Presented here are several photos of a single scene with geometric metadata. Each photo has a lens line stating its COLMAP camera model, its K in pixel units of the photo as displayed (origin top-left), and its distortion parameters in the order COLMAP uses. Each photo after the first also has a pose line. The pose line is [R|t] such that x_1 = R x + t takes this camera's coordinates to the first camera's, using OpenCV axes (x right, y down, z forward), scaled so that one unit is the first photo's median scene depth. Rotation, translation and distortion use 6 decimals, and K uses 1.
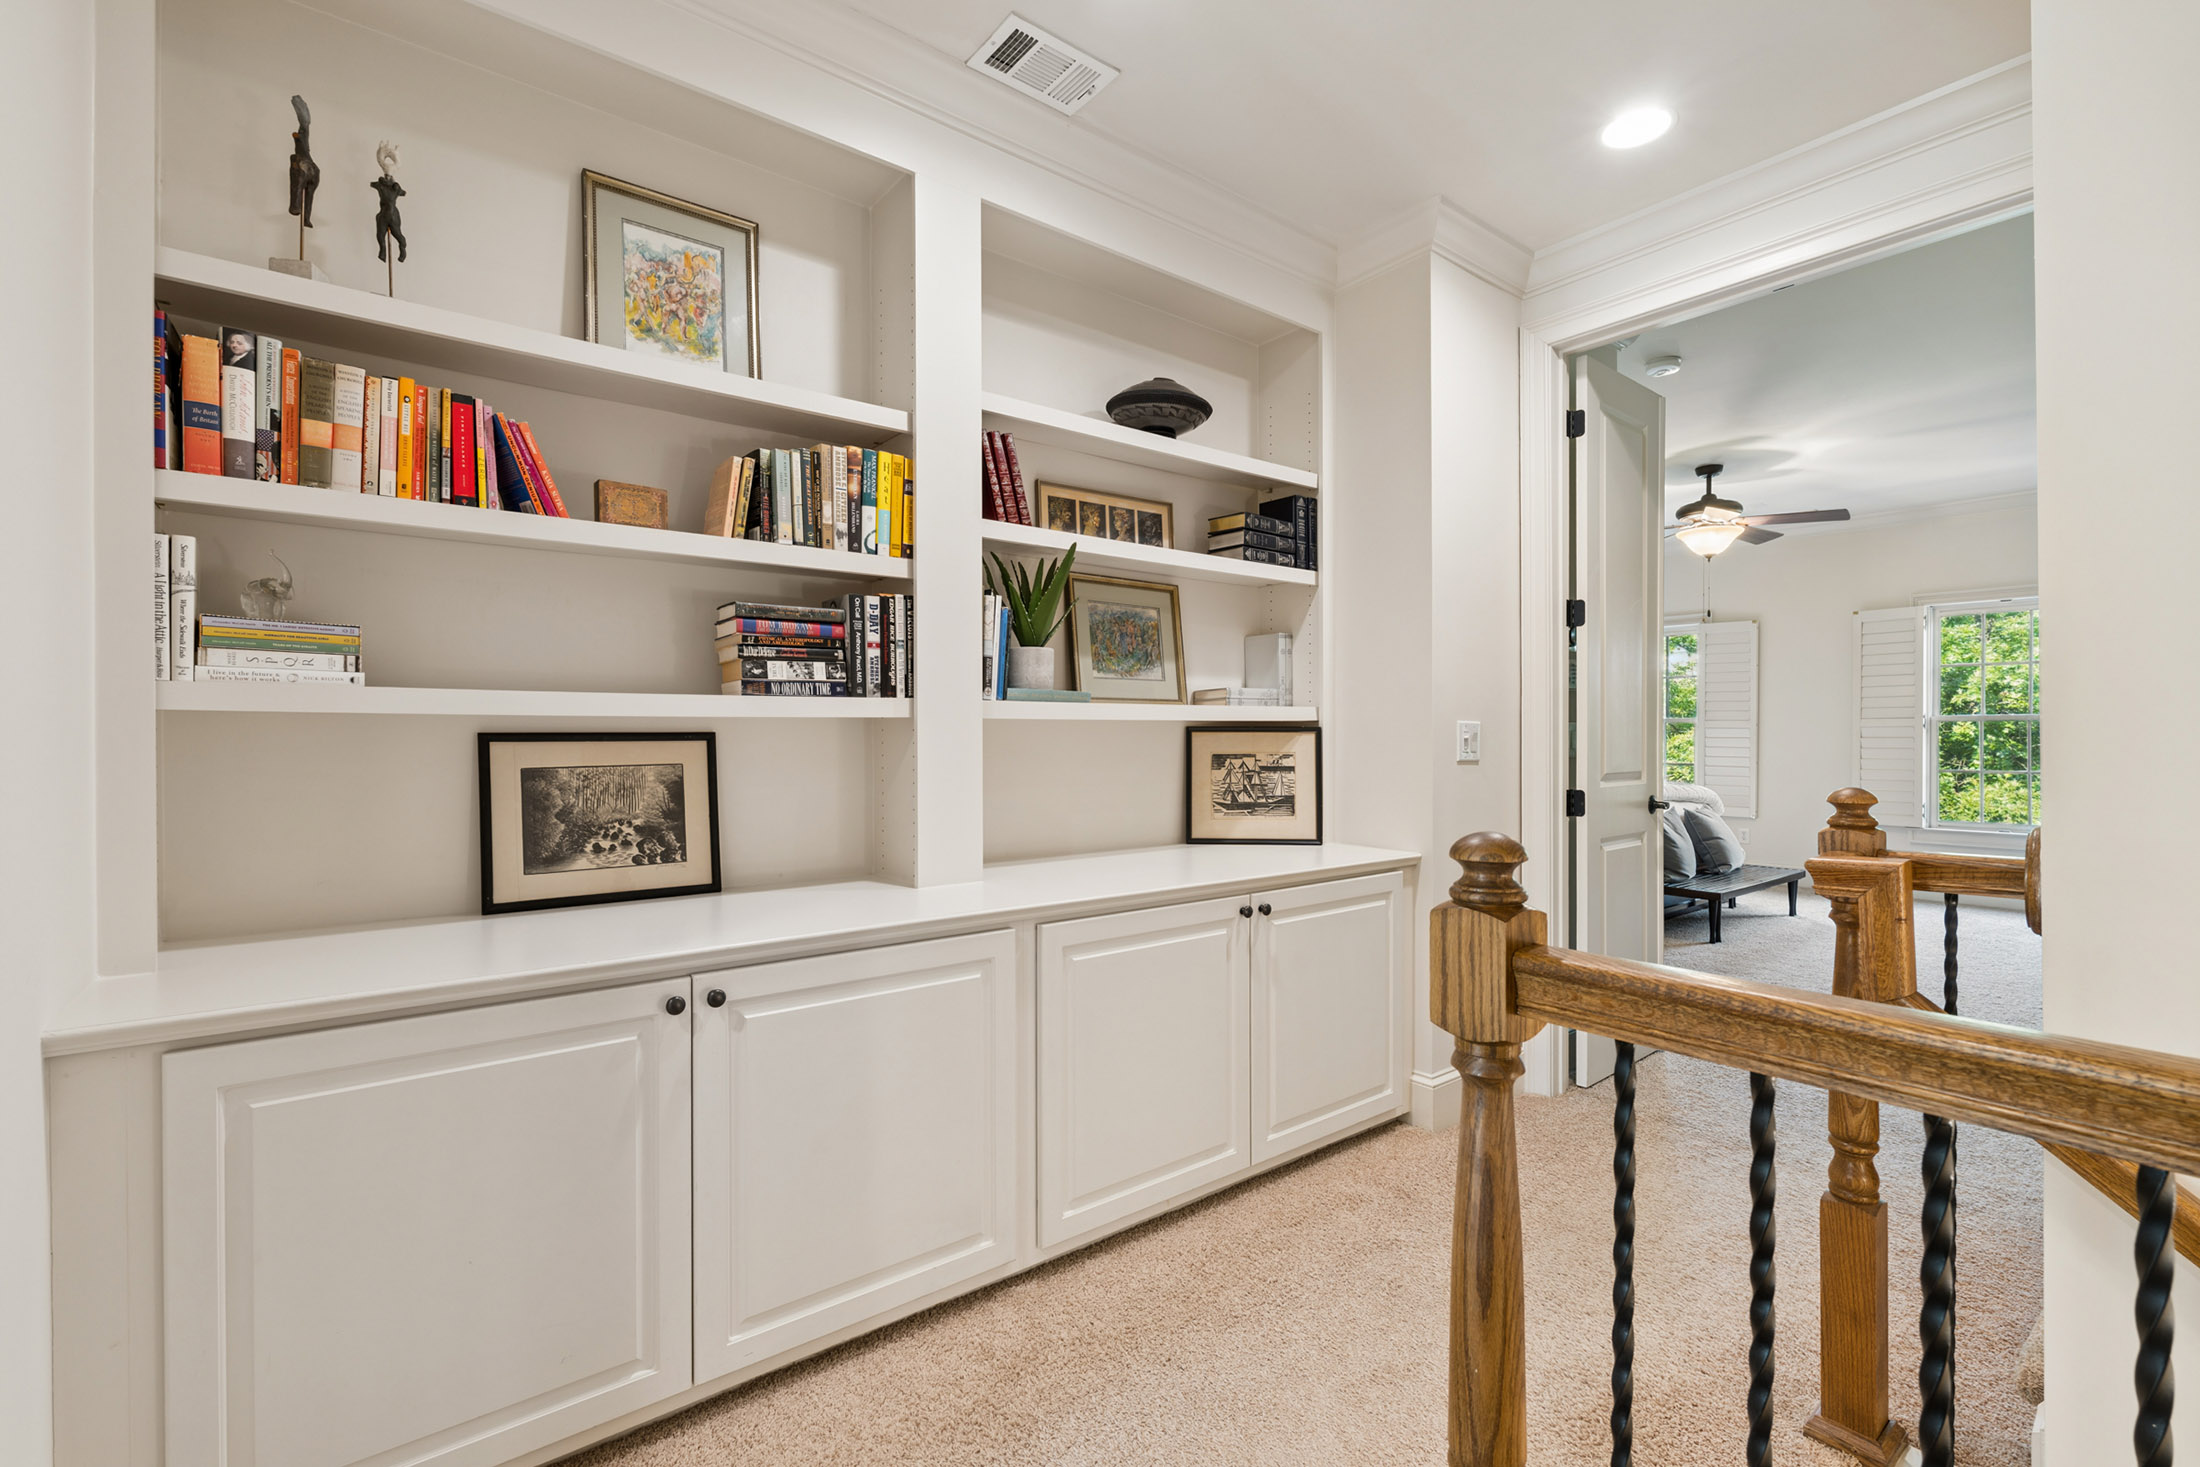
lens RADIAL K [[955.9, 0, 1100.7], [0, 955.9, 737.7], [0, 0, 1]] dist [-0.009135, 0.000667]
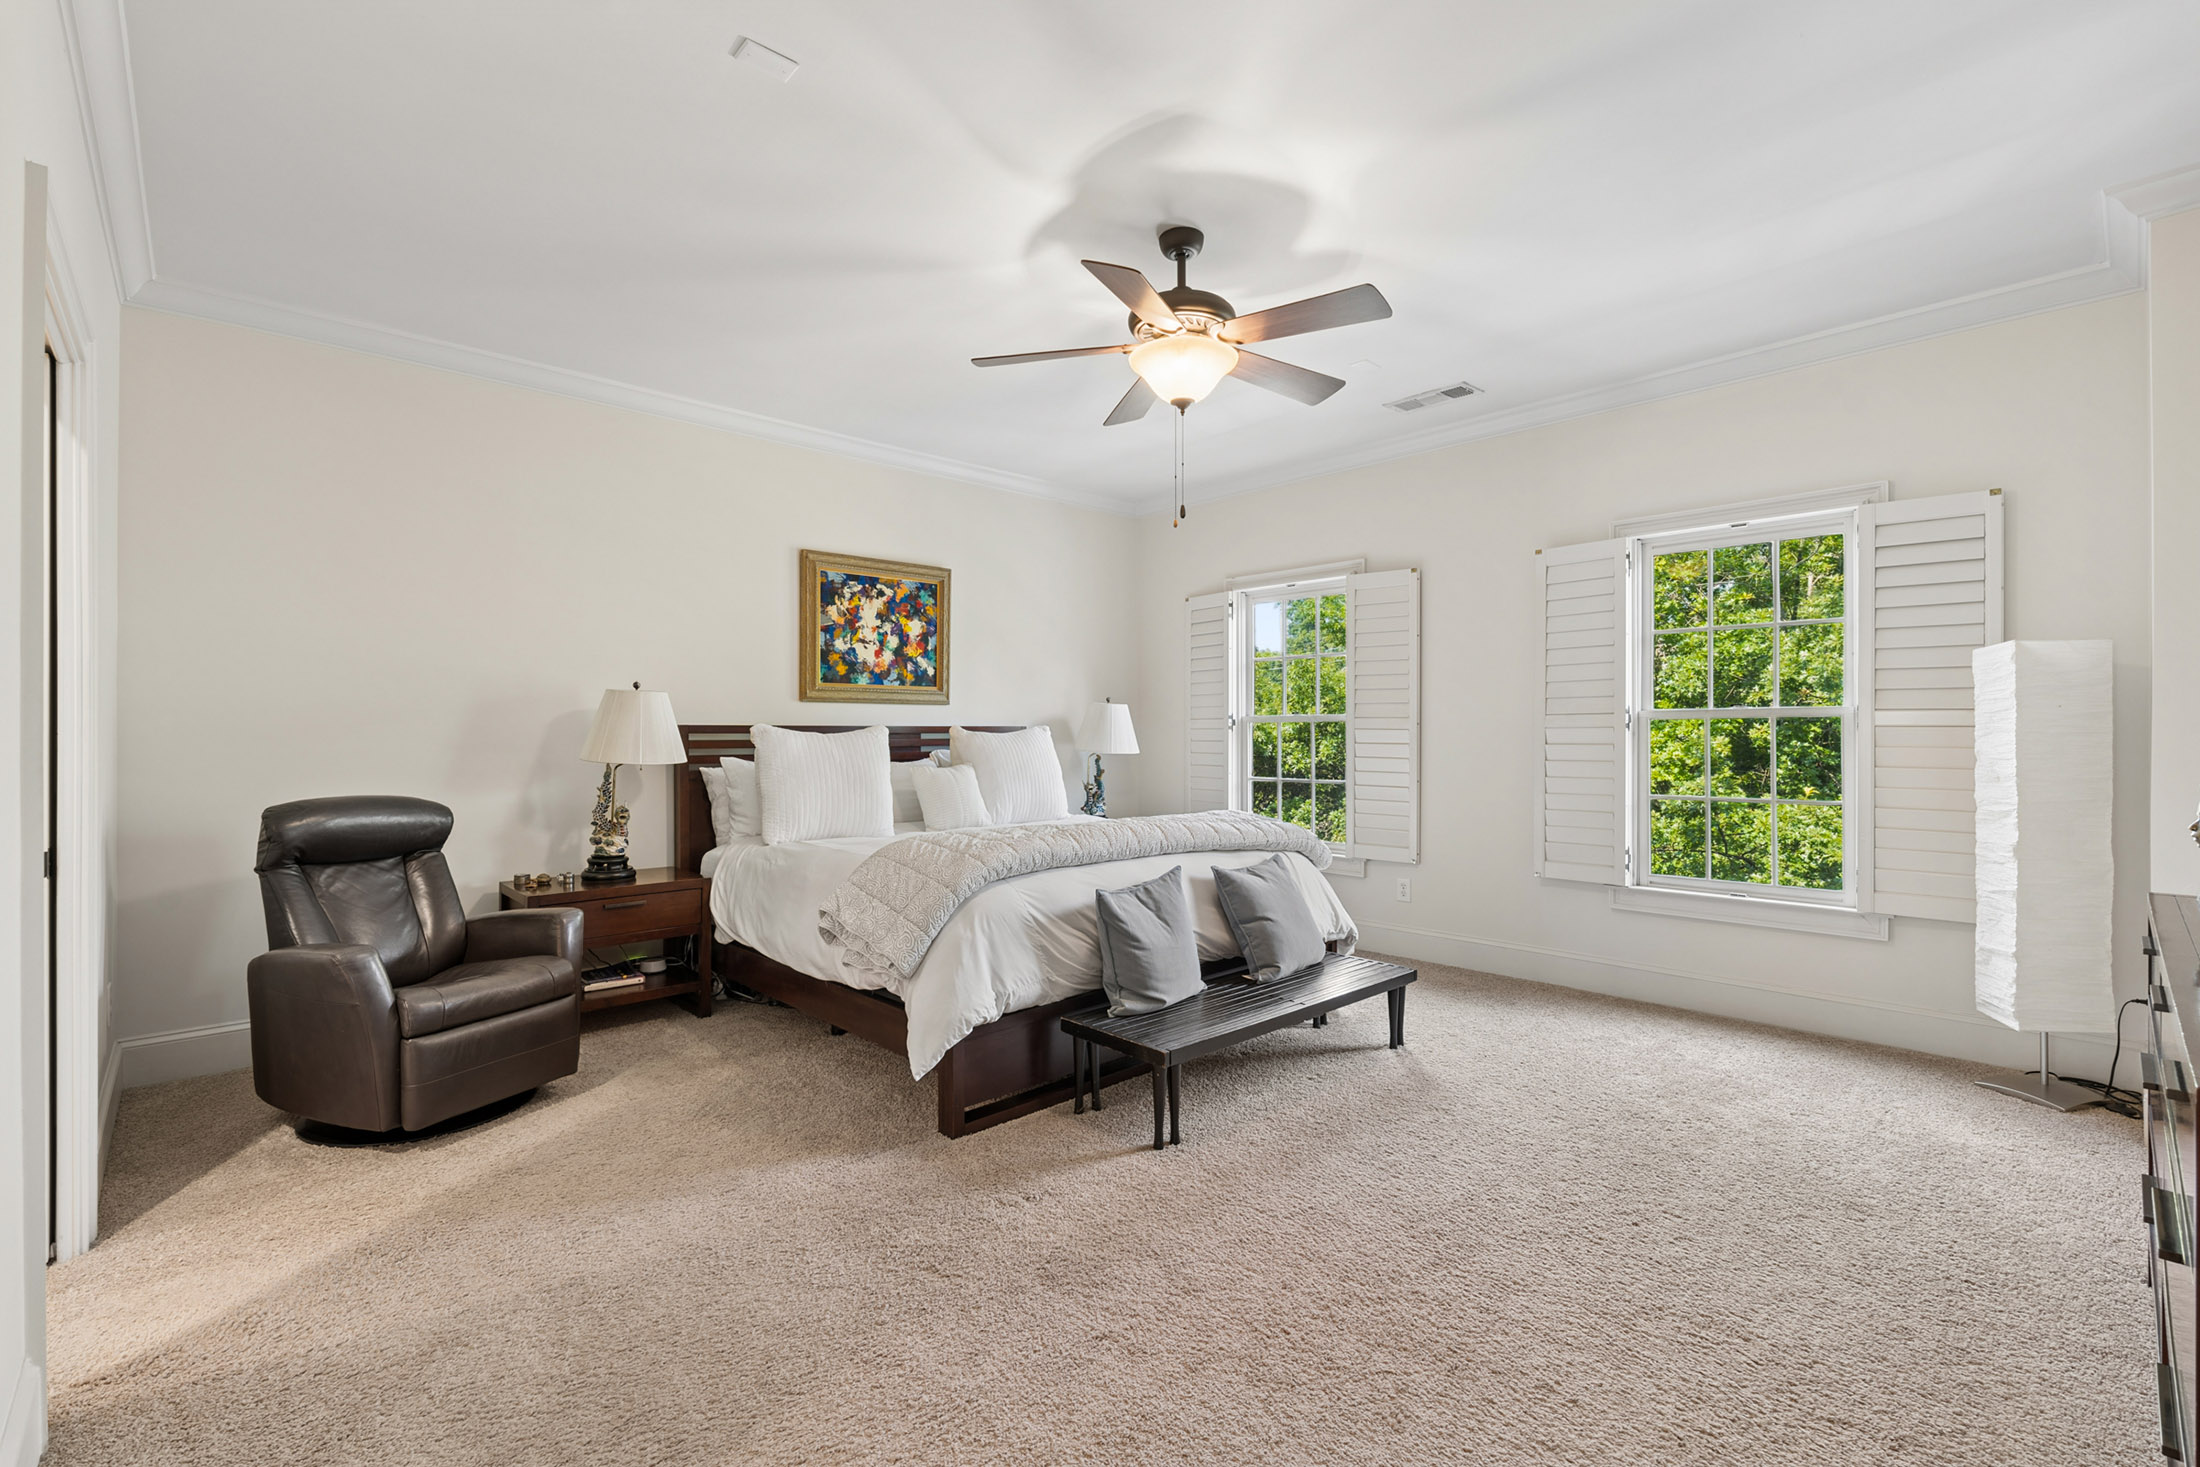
lens RADIAL K [[955.9, 0, 1097.7], [0, 955.9, 730.9], [0, 0, 1]] dist [-0.009135, 0.000667]
pose [[0.995265, 0.004014, 0.097116, 0.451049], [-0.003204, 0.999959, -0.008493, -0.002843], [-0.097146, 0.008142, 0.995237, 0.397958]]
